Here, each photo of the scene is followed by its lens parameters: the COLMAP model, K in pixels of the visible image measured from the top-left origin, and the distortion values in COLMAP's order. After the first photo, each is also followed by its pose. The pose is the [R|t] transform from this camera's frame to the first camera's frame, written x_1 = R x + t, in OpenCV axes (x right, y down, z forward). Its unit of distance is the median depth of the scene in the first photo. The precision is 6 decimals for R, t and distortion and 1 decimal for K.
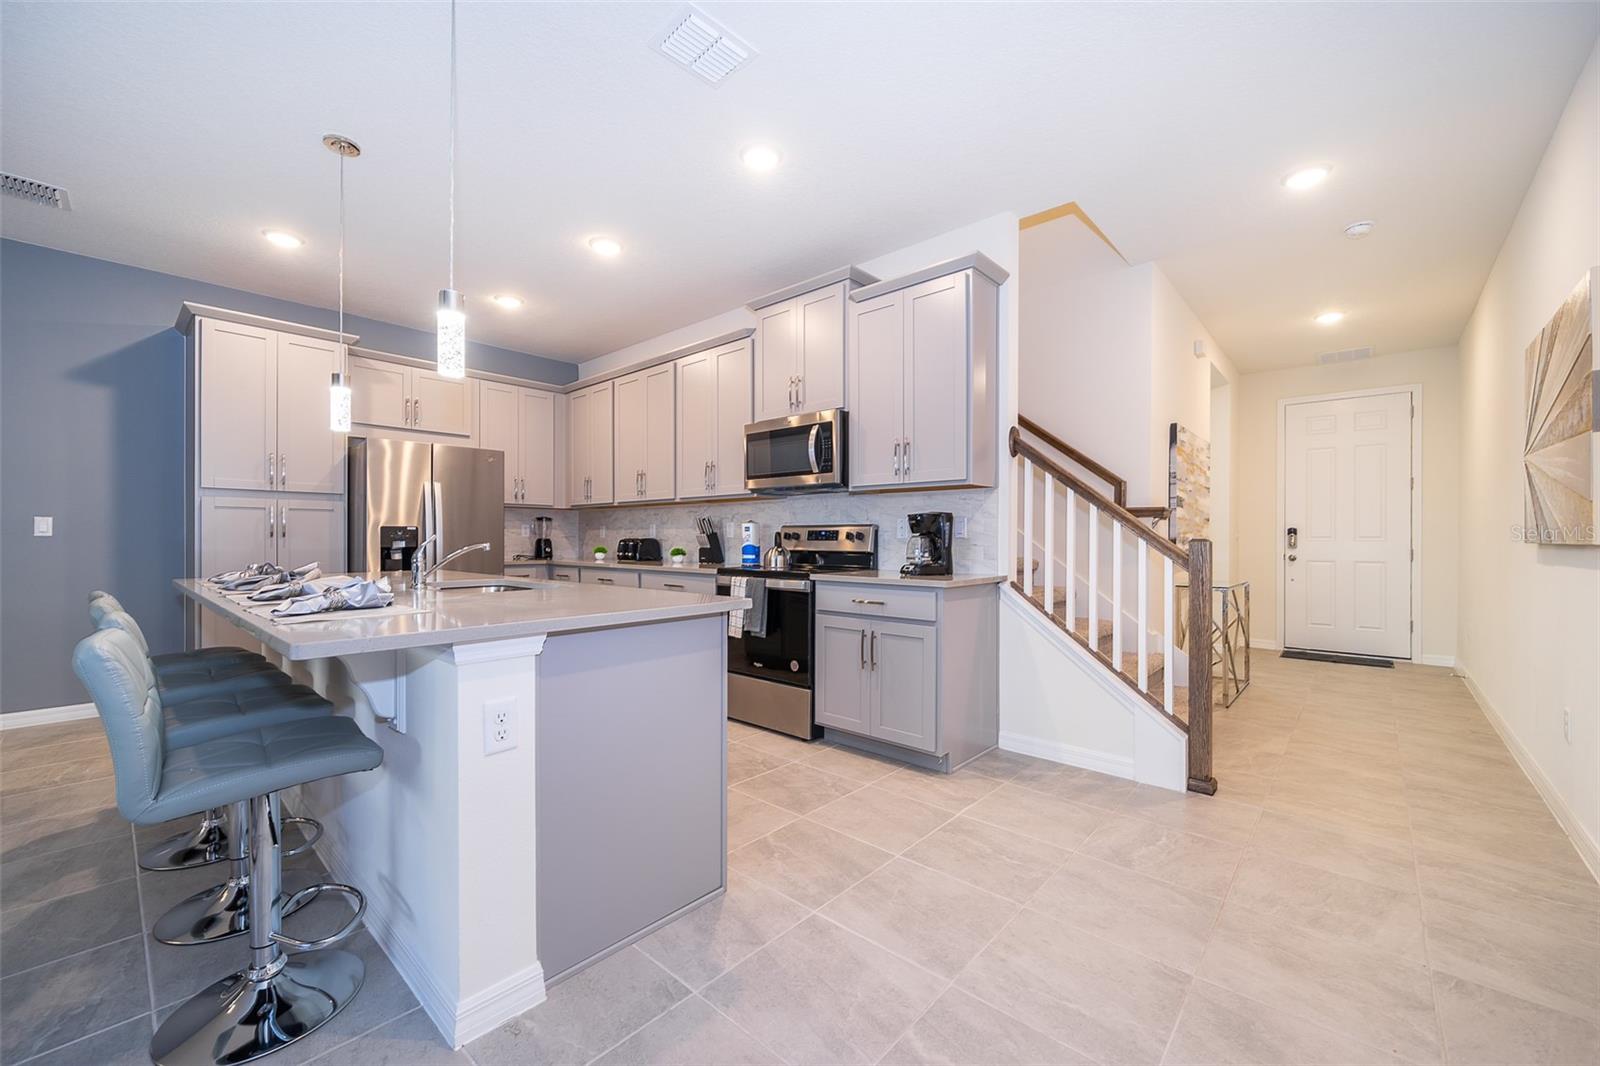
lens RADIAL K [[639.6, 0, 795.1], [0, 639.6, 539.0], [0, 0, 1]] dist [0.000706, 0.000615]
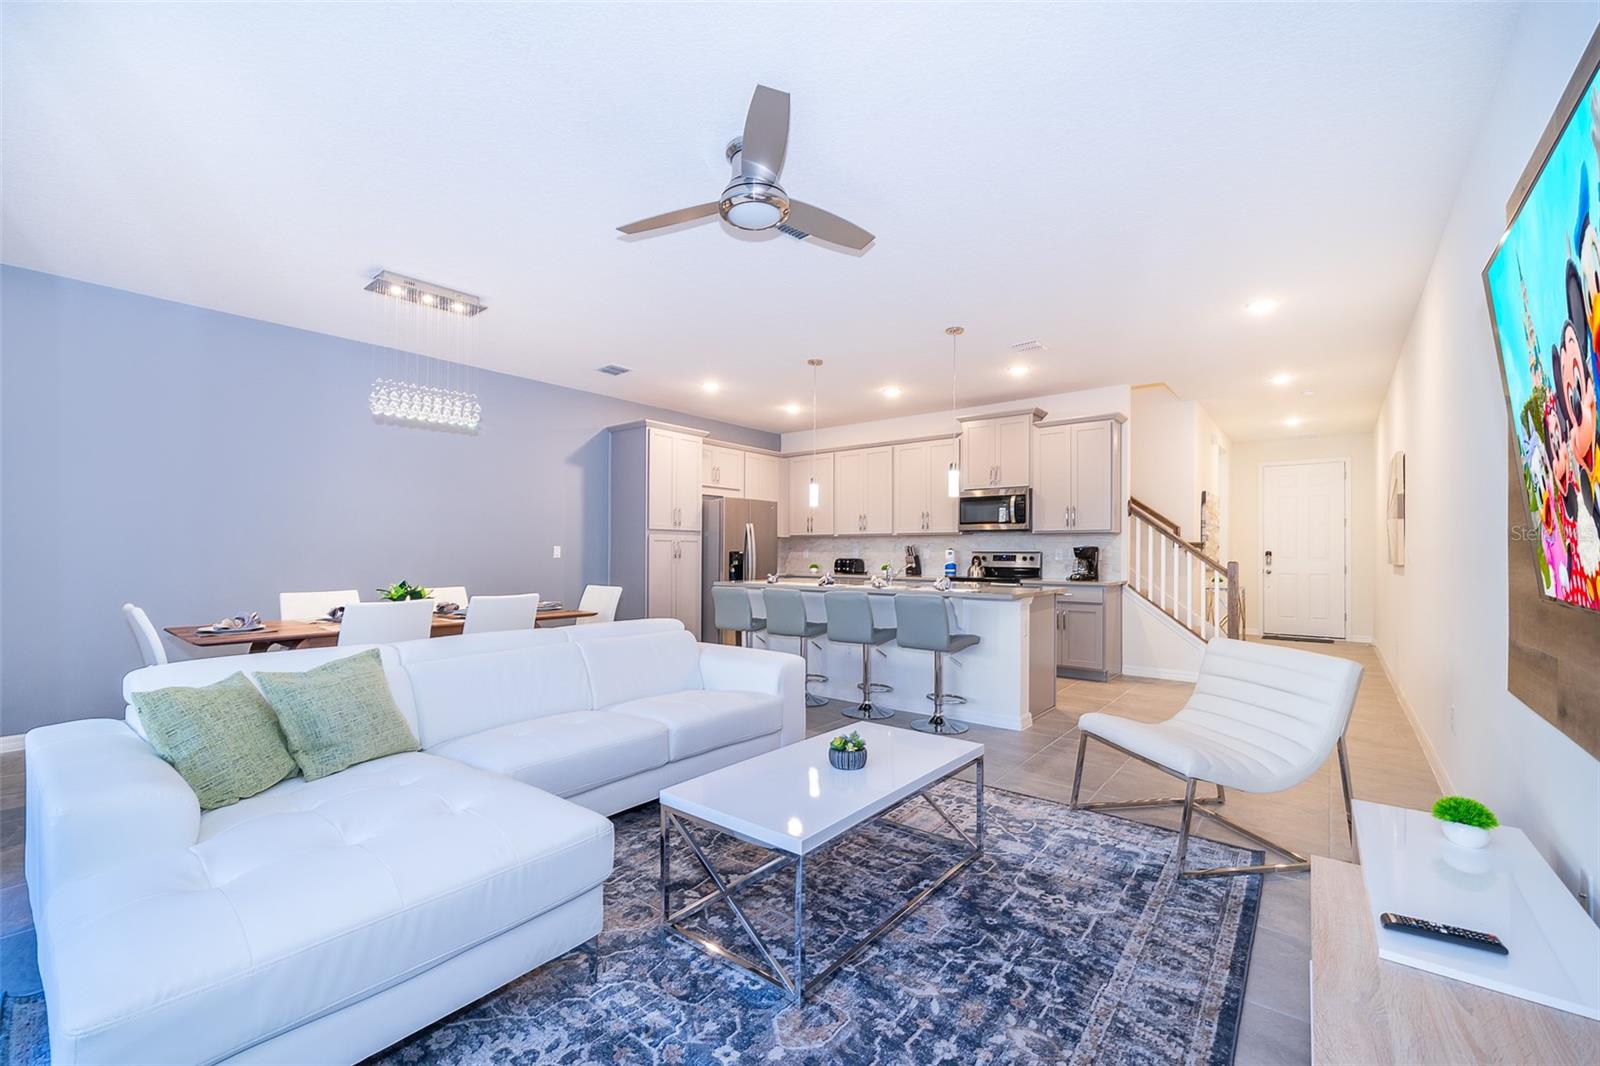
lens RADIAL K [[639.6, 0, 808.8], [0, 639.6, 548.9], [0, 0, 1]] dist [0.000706, 0.000615]
pose [[0.998803, 0.002592, 0.048852, -0.580588], [-0.002193, 0.999964, -0.008206, -0.015040], [-0.048872, 0.008089, 0.998772, -0.689512]]
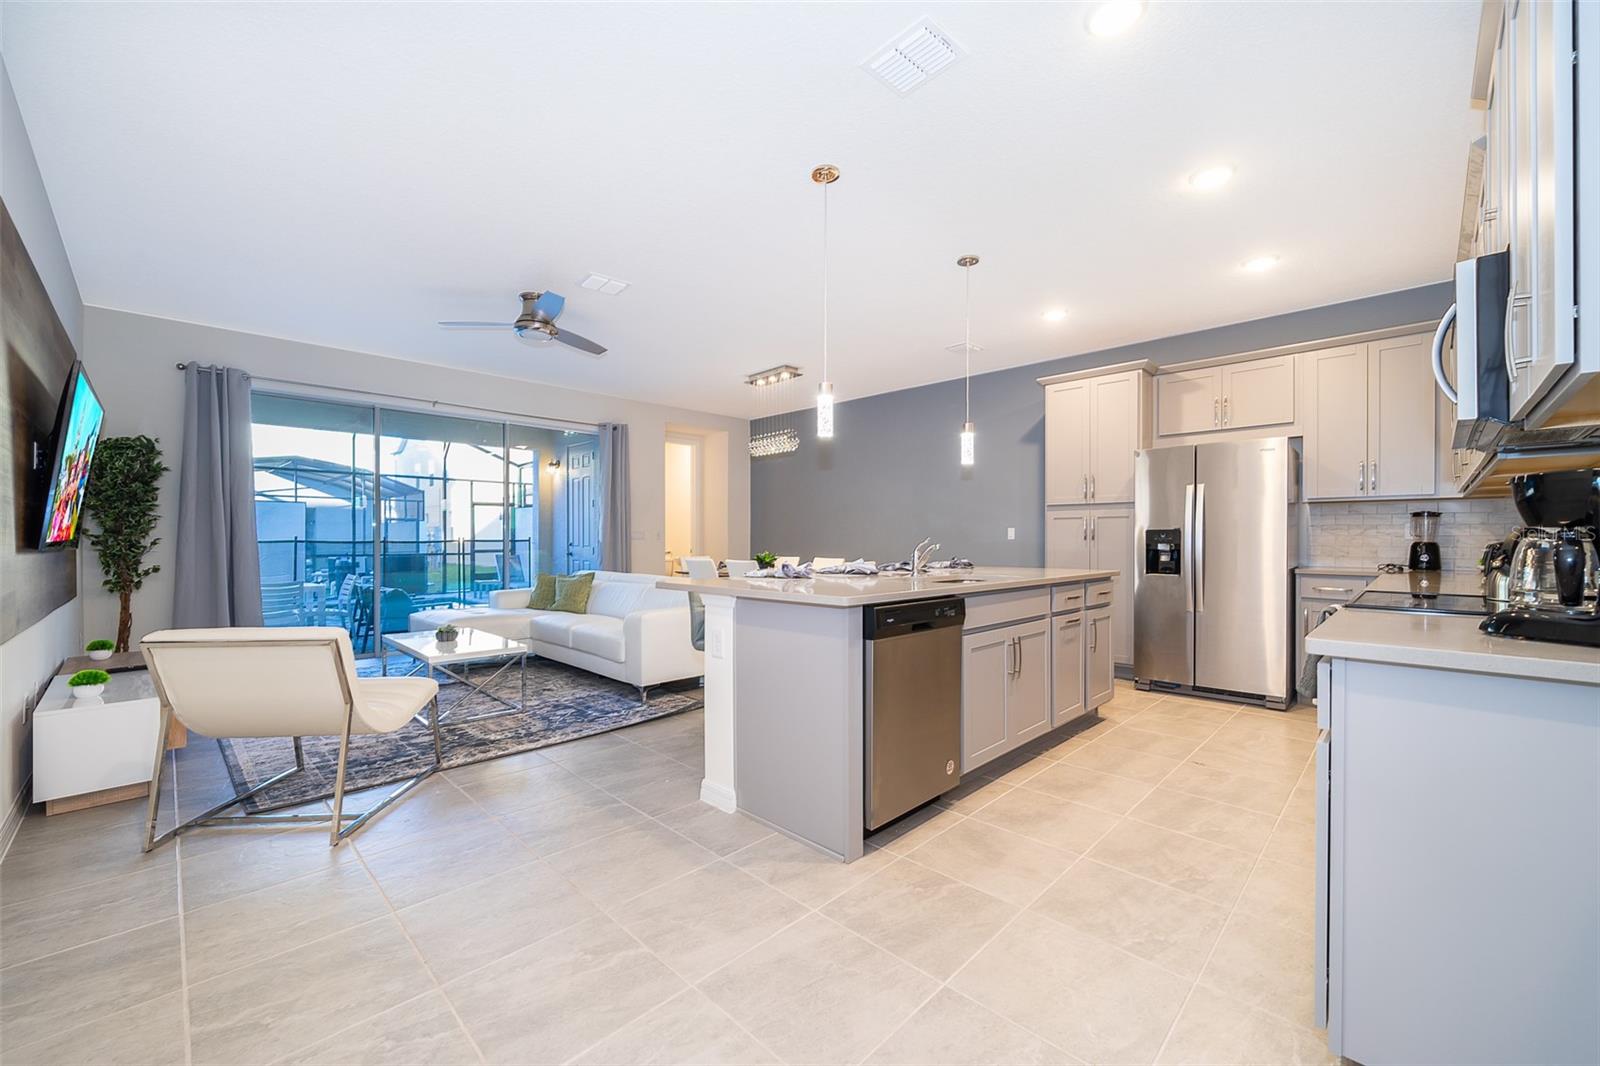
lens RADIAL K [[639.6, 0, 797.3], [0, 639.6, 540.8], [0, 0, 1]] dist [0.000706, 0.000615]
pose [[-0.054813, 0.000285, -0.998497, 0.519813], [-0.003637, 0.999993, 0.000485, 0.000288], [0.998490, 0.003658, -0.054812, 0.513565]]
